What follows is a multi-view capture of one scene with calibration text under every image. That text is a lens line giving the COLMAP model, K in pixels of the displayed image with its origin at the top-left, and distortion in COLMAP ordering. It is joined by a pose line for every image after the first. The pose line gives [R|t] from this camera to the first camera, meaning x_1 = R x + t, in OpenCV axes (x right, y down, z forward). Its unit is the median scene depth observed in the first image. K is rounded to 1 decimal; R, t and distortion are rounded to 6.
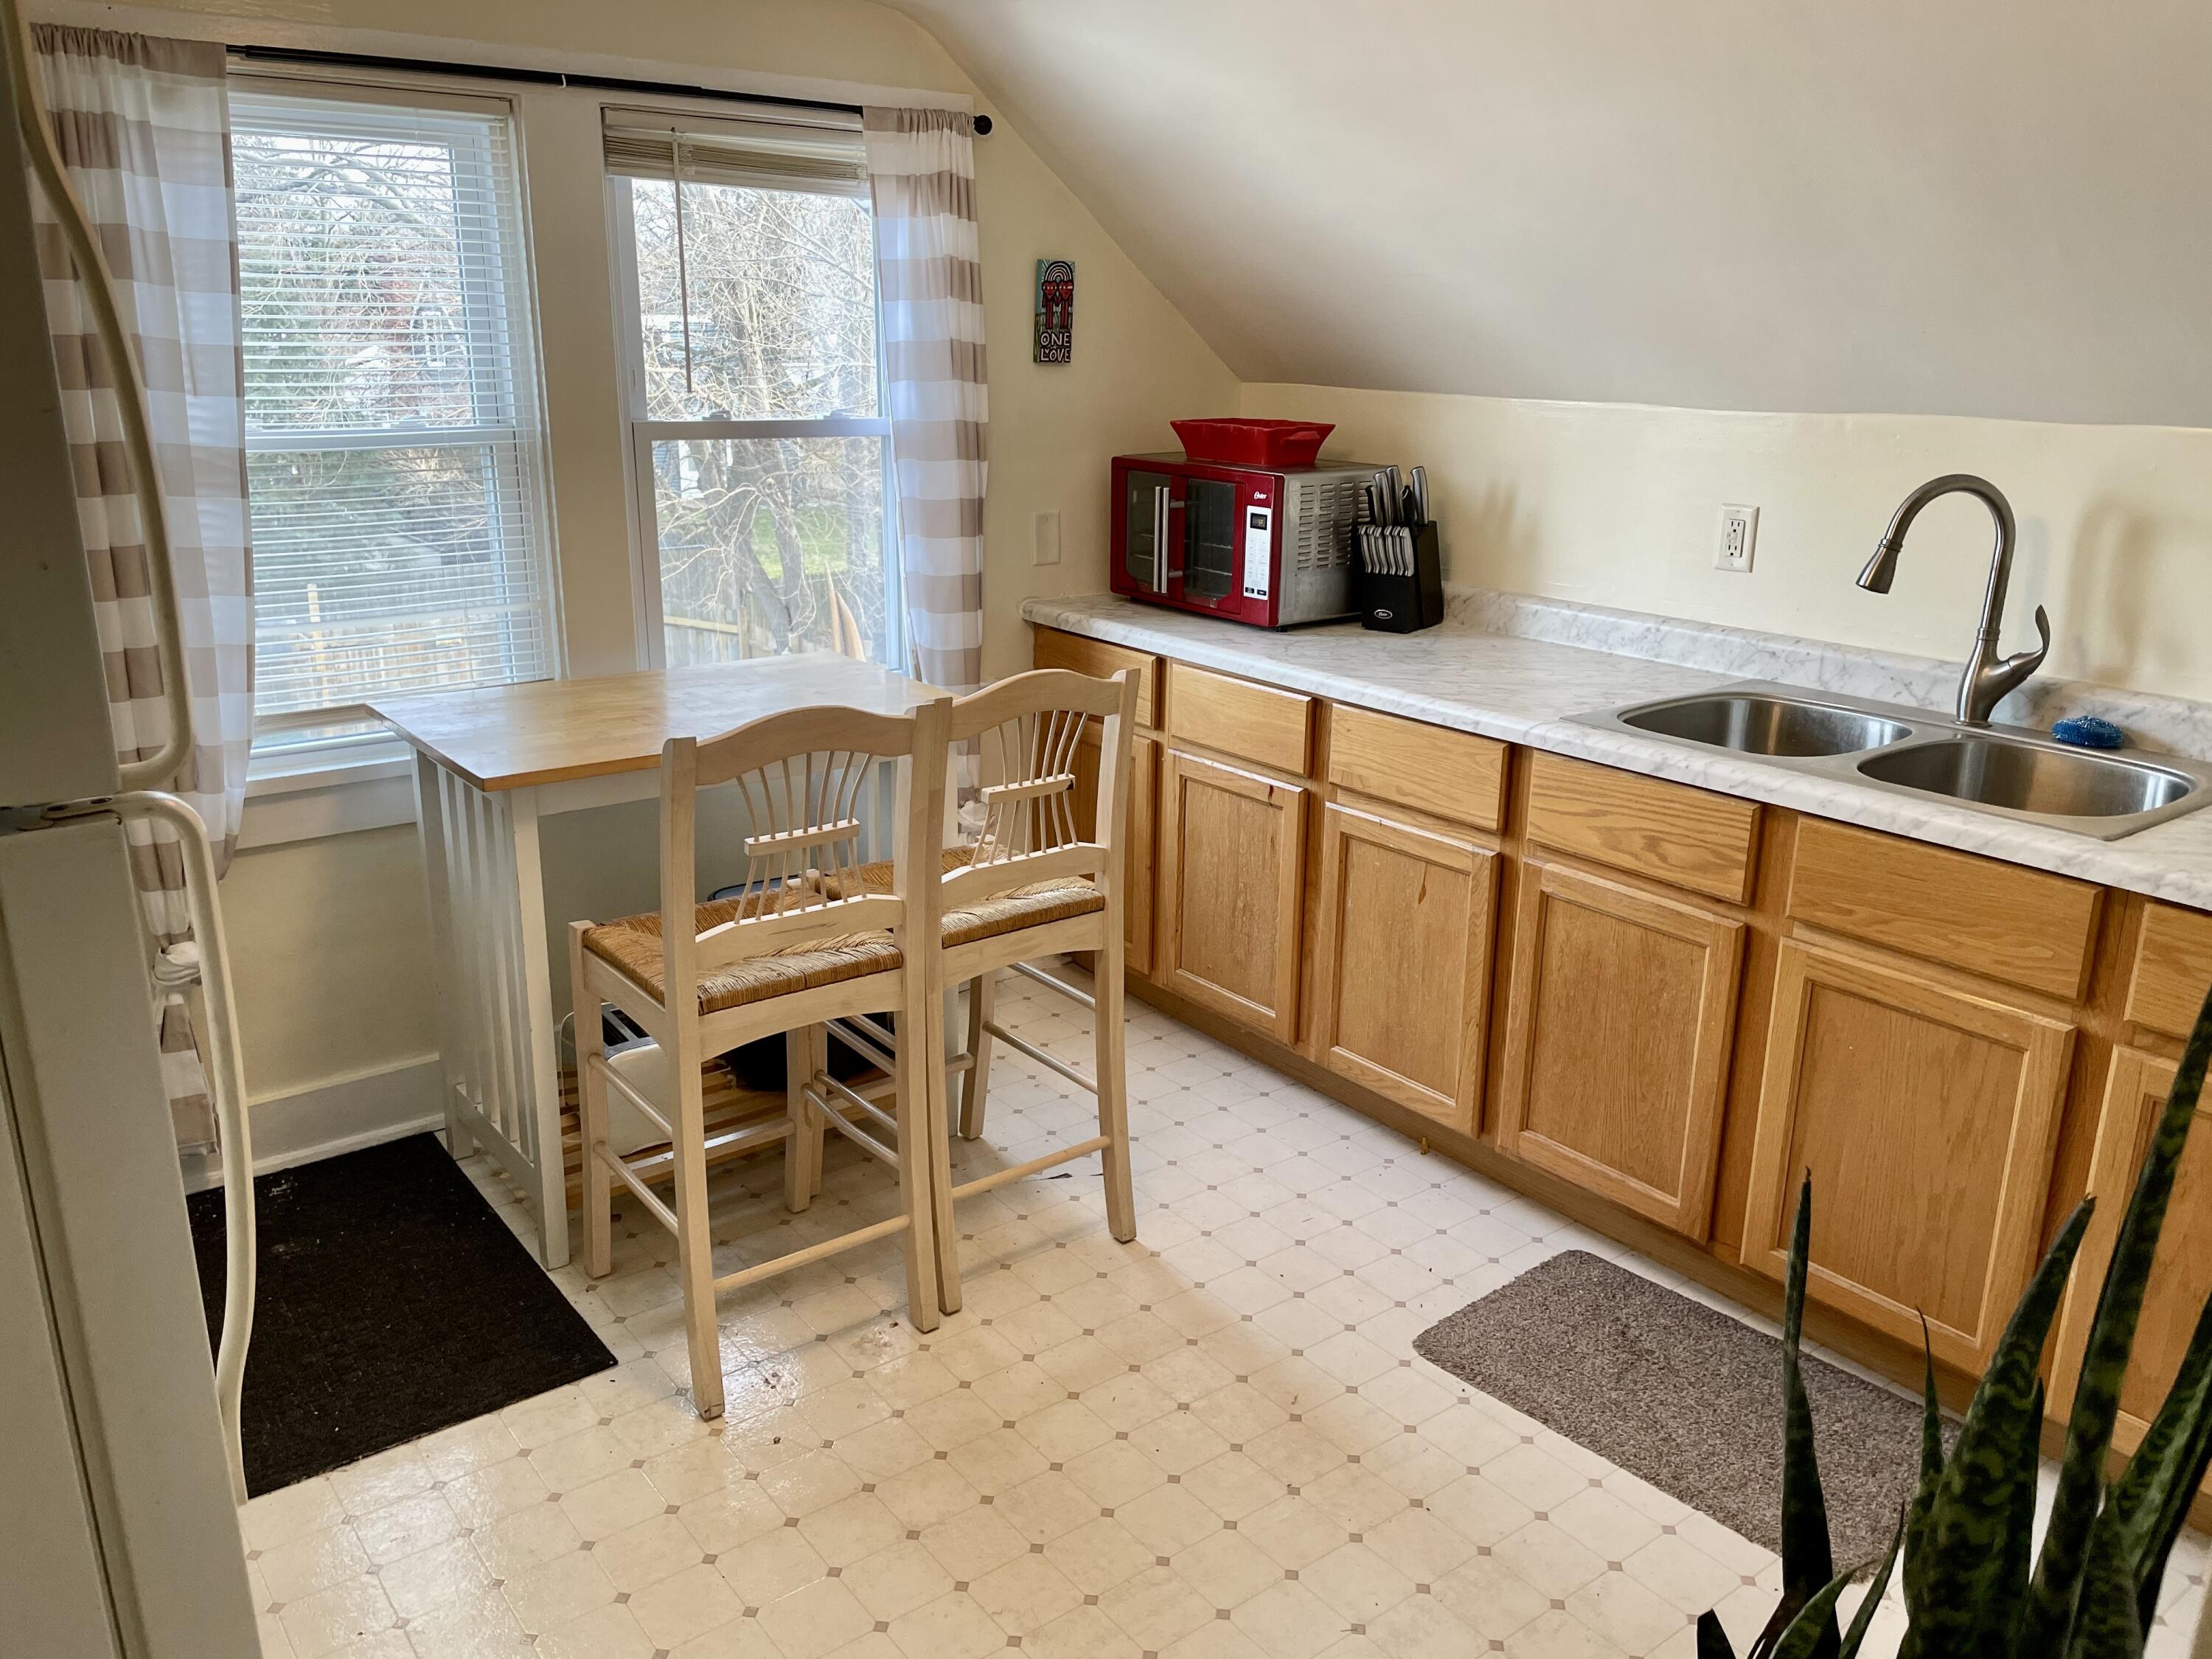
lens RADIAL K [[1690.2, 0, 1113.2], [0, 1690.2, 817.7], [0, 0, 1]] dist [0.103855, -0.153860]
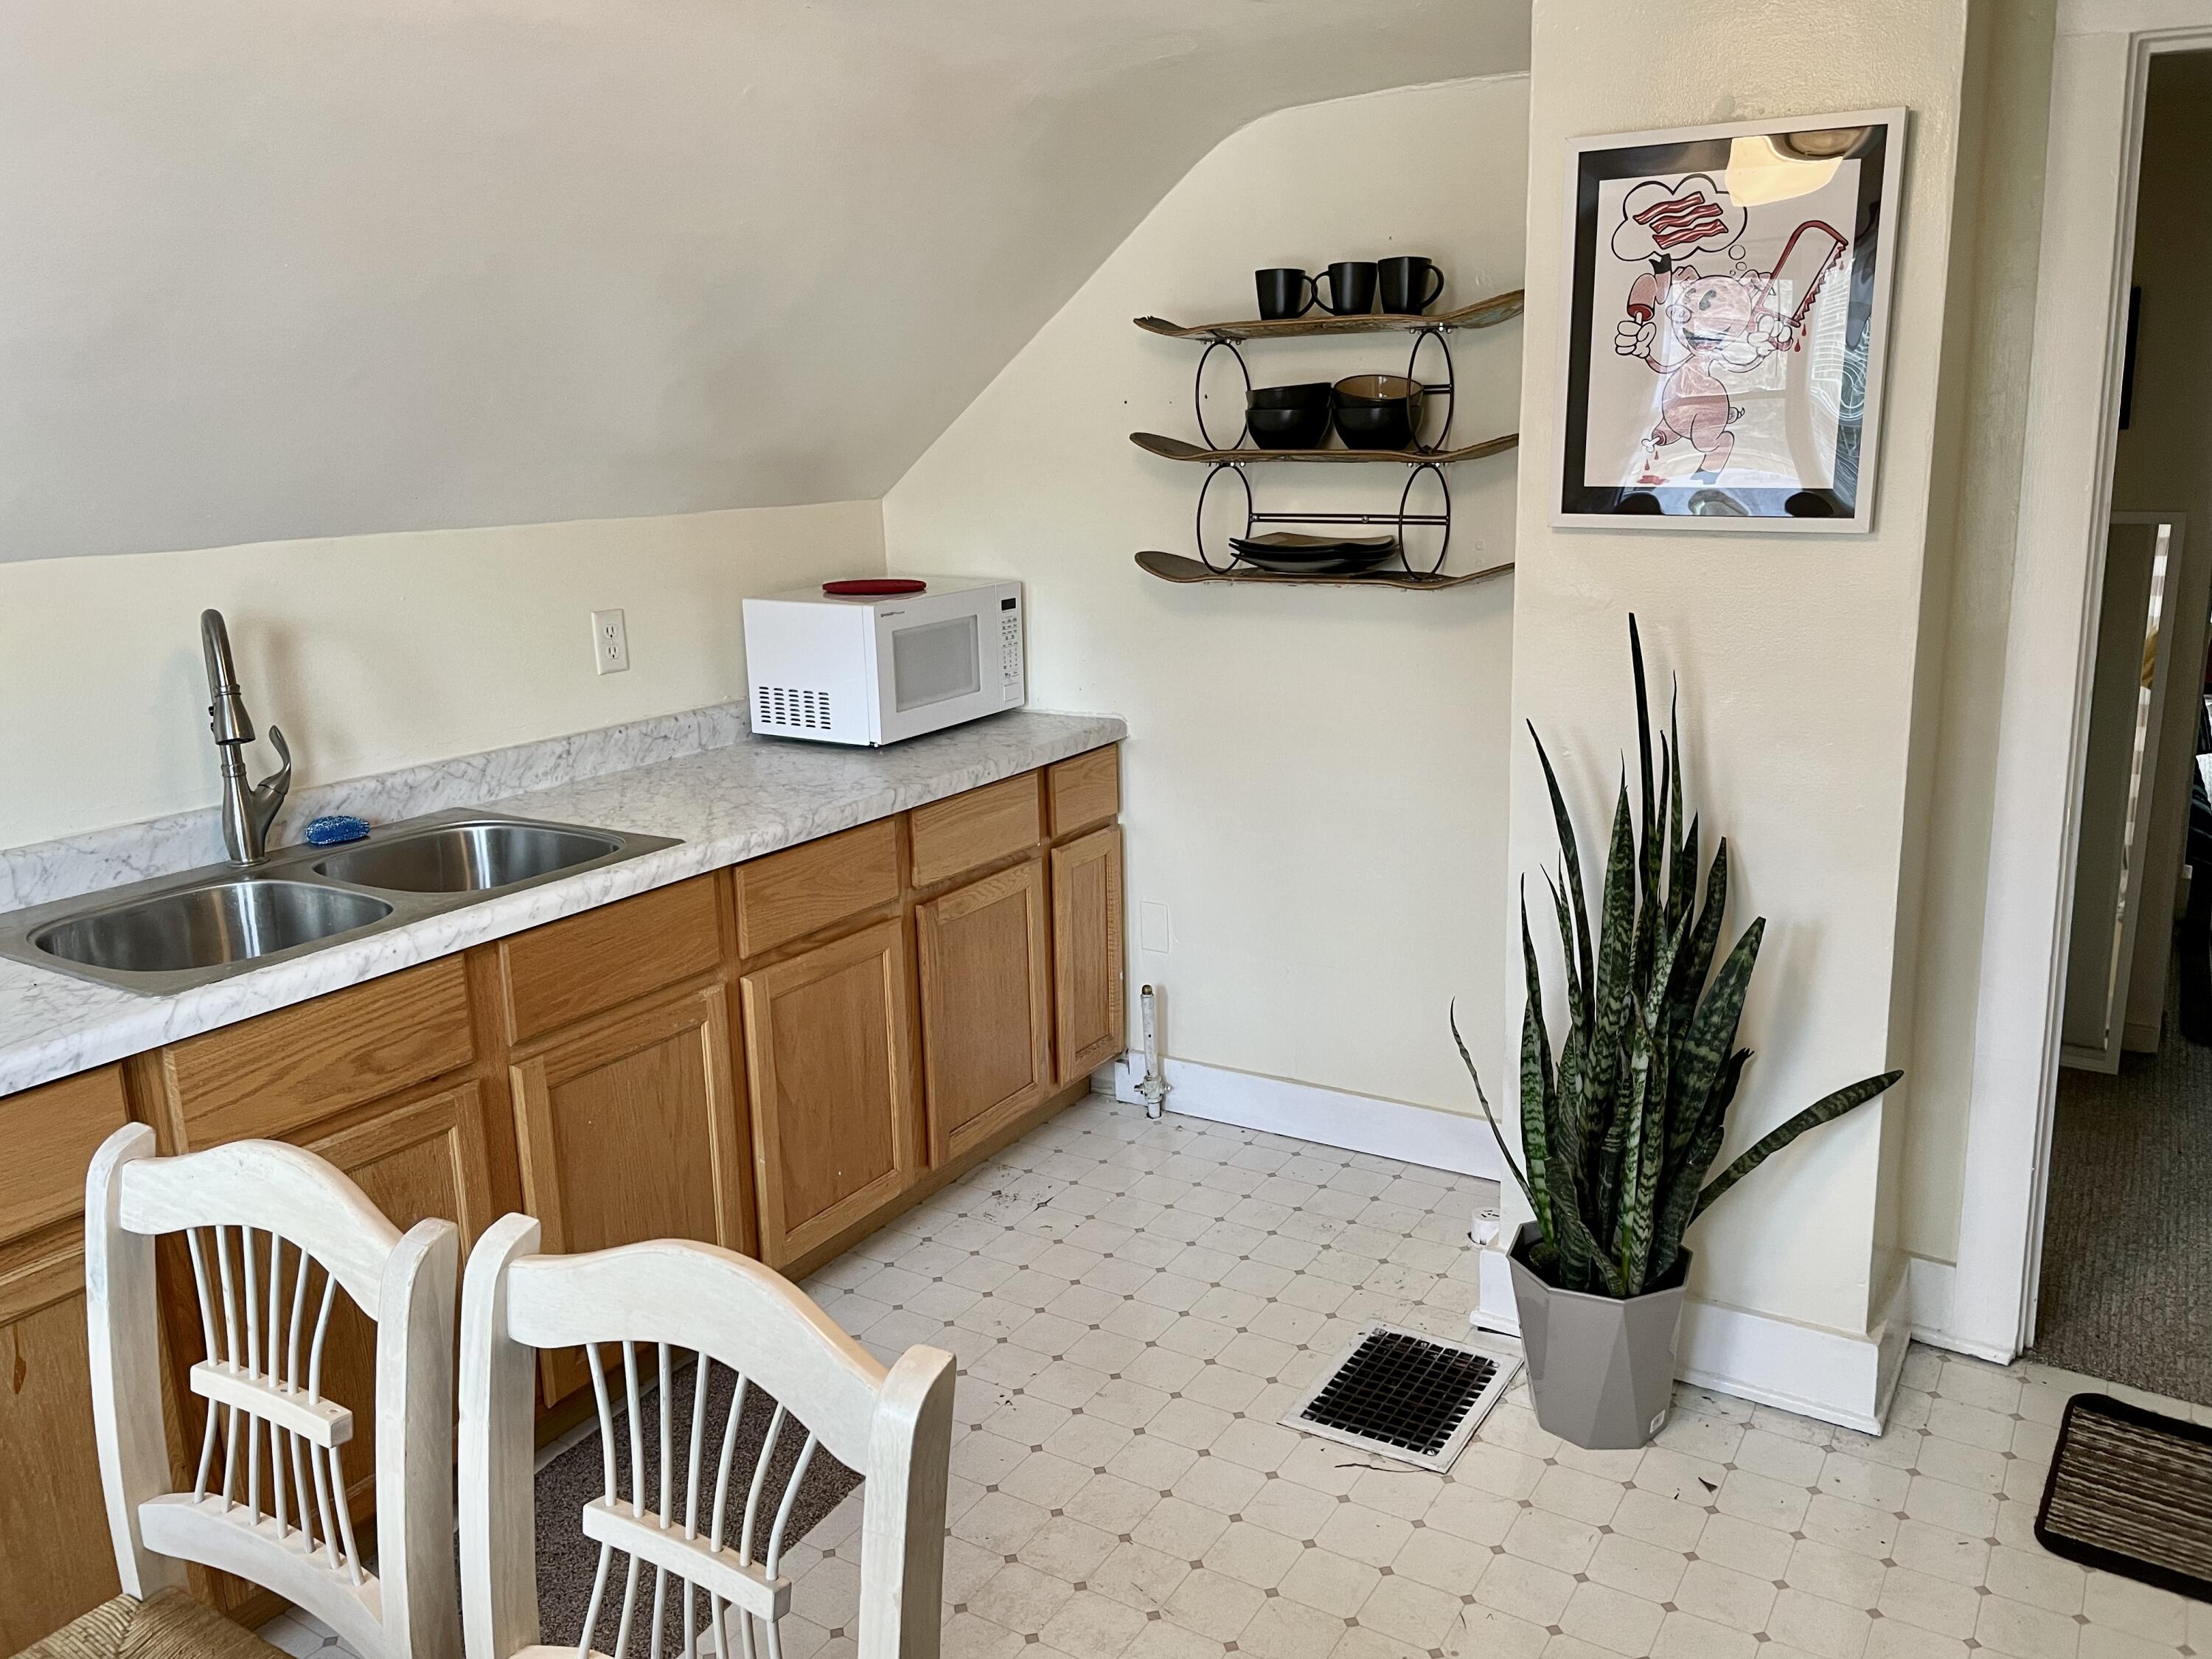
lens RADIAL K [[1690.2, 0, 1113.2], [0, 1690.2, 817.7], [0, 0, 1]] dist [0.103855, -0.153860]
pose [[-0.361920, -0.211788, 0.907832, -0.568301], [0.276187, 0.905767, 0.321412, -0.268811], [-0.890356, 0.367057, -0.269323, 0.878578]]
